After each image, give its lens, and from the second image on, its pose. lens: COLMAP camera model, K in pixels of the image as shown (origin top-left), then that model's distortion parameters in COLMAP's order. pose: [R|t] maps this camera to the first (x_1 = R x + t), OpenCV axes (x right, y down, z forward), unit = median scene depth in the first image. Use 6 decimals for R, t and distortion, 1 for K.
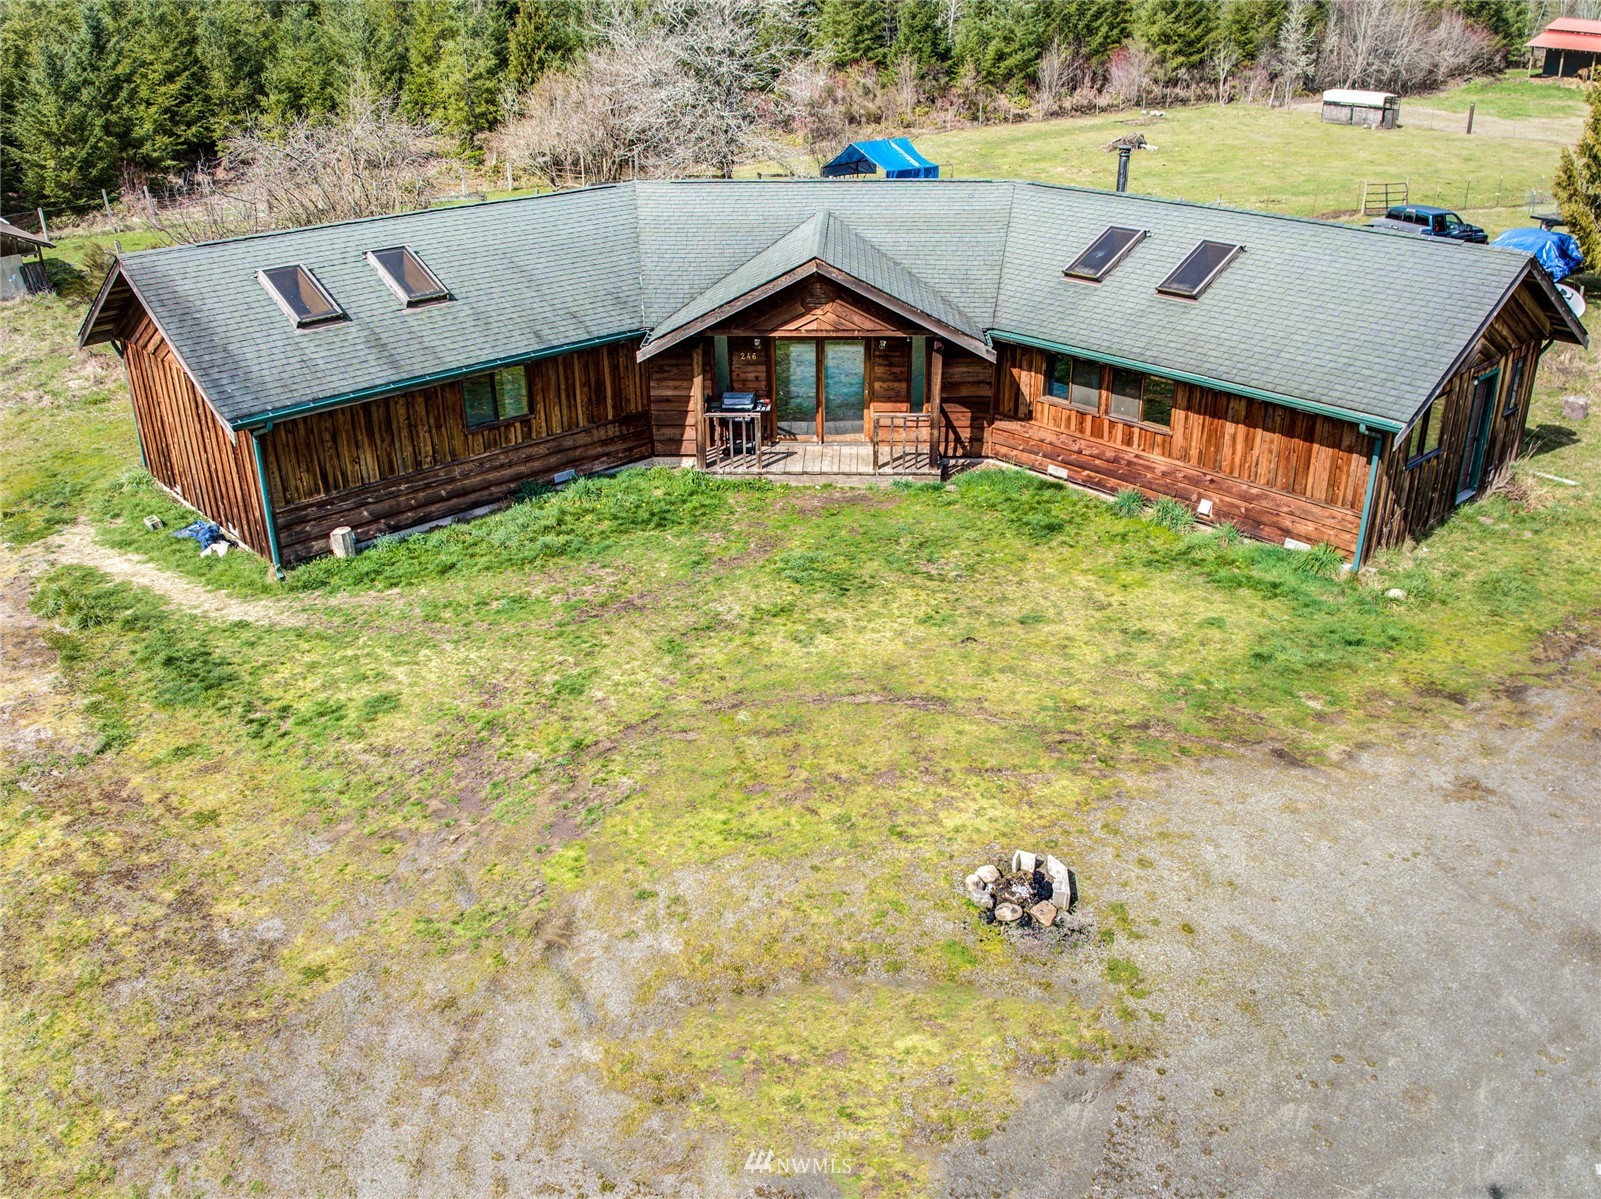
lens RADIAL K [[1311.8, 0, 807.5], [0, 1311.8, 626.4], [0, 0, 1]] dist [-0.093449, -0.032428]
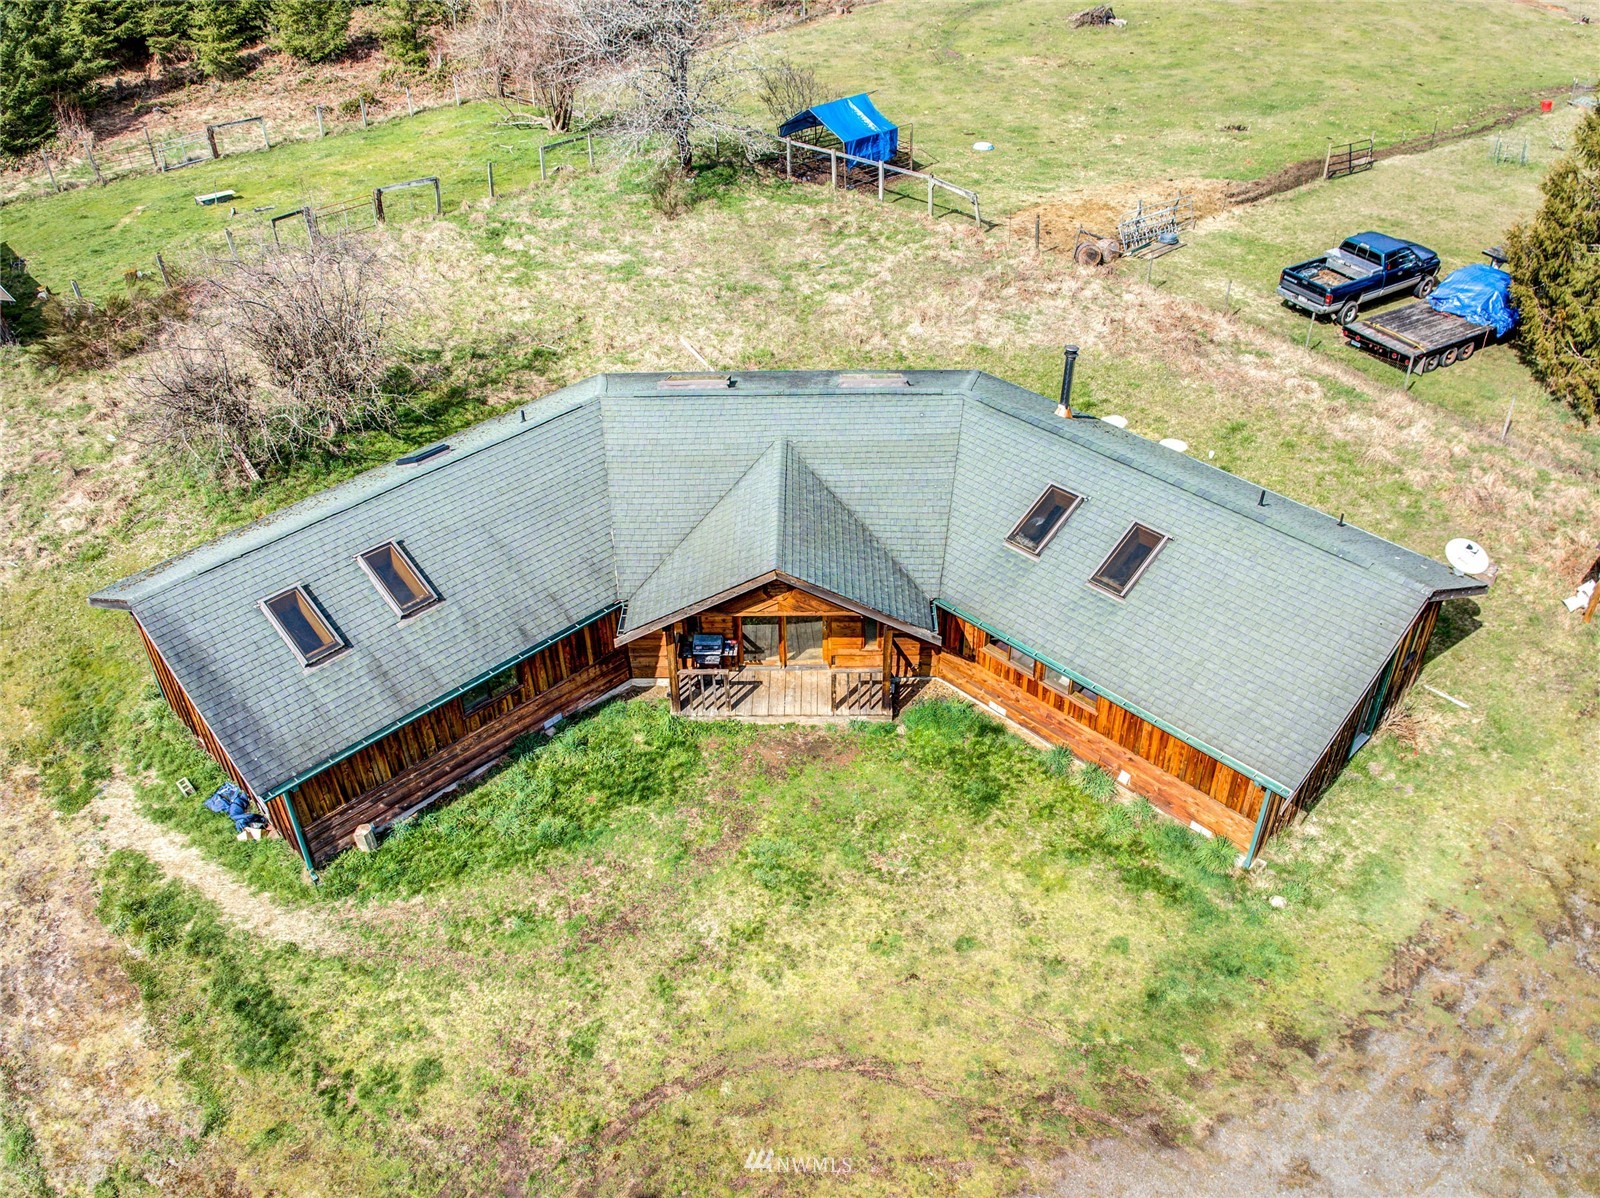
lens RADIAL K [[1311.0, 0, 807.0], [0, 1311.0, 625.9], [0, 0, 1]] dist [-0.093449, -0.032428]
pose [[0.999514, -0.023442, 0.020540, 0.009823], [0.018875, 0.979691, 0.199622, -0.496514], [-0.024803, -0.199137, 0.979658, -0.087863]]
